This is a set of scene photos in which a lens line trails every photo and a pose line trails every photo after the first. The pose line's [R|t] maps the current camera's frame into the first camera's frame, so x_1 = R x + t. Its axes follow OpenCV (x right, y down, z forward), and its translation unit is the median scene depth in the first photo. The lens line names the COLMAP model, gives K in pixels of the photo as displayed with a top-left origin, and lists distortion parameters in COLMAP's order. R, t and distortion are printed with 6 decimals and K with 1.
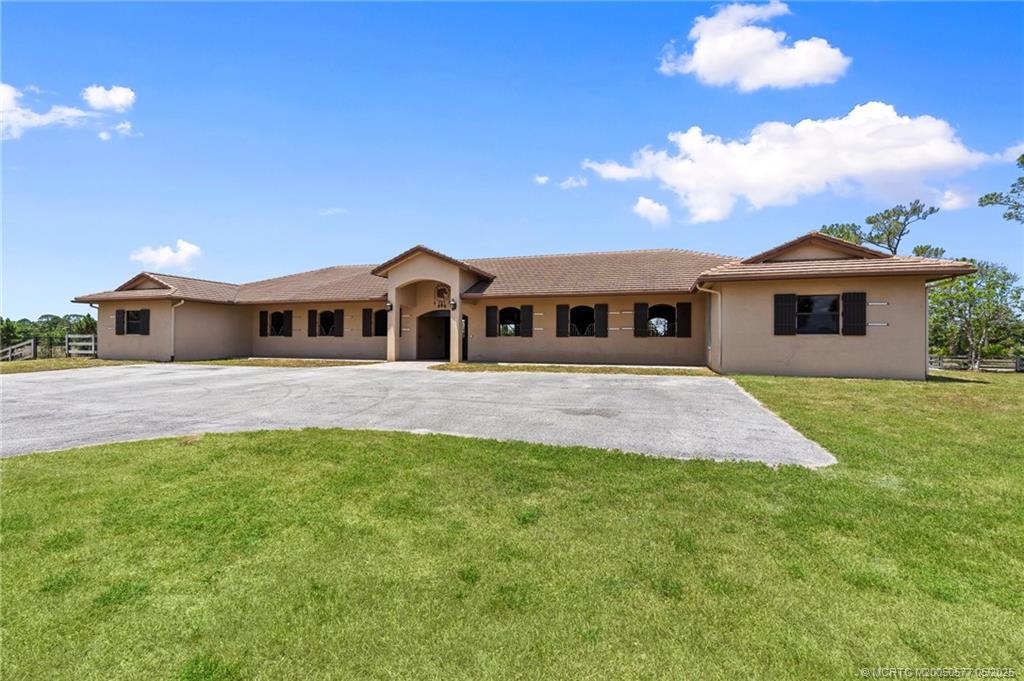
lens RADIAL K [[431.3, 0, 512.0], [0, 431.3, 340.5], [0, 0, 1]] dist [-0.002461, -0.000192]
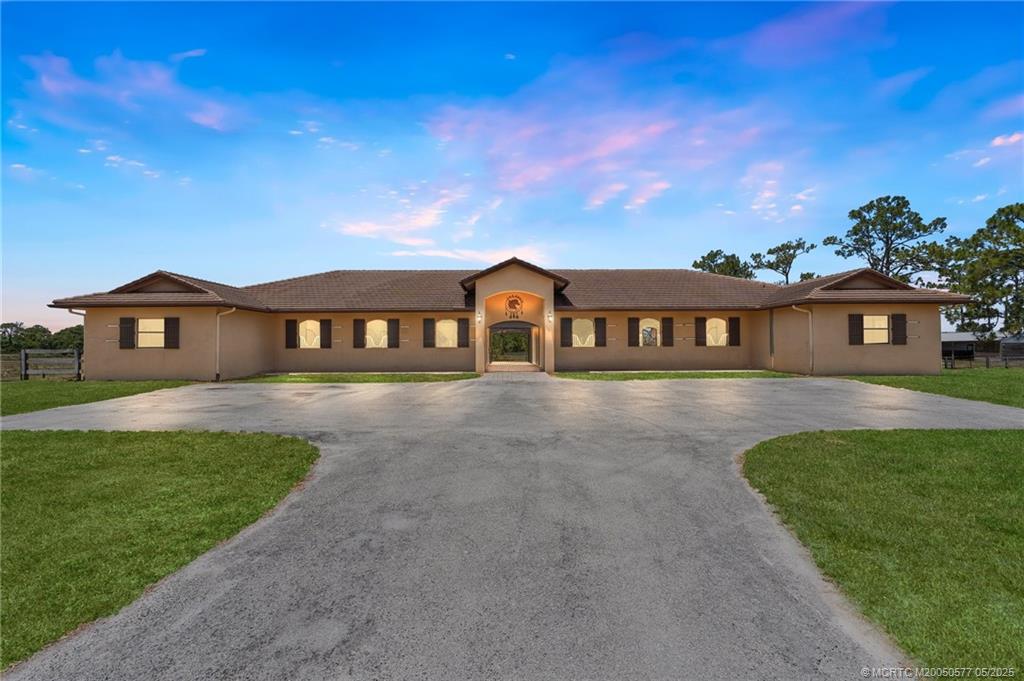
lens RADIAL K [[431.3, 0, 512.0], [0, 431.3, 340.5], [0, 0, 1]] dist [-0.002461, -0.000192]
pose [[0.952868, -0.006277, 0.303321, -0.467831], [0.010045, 0.999891, -0.010864, -0.012944], [-0.303219, 0.013398, 0.952827, 0.031738]]
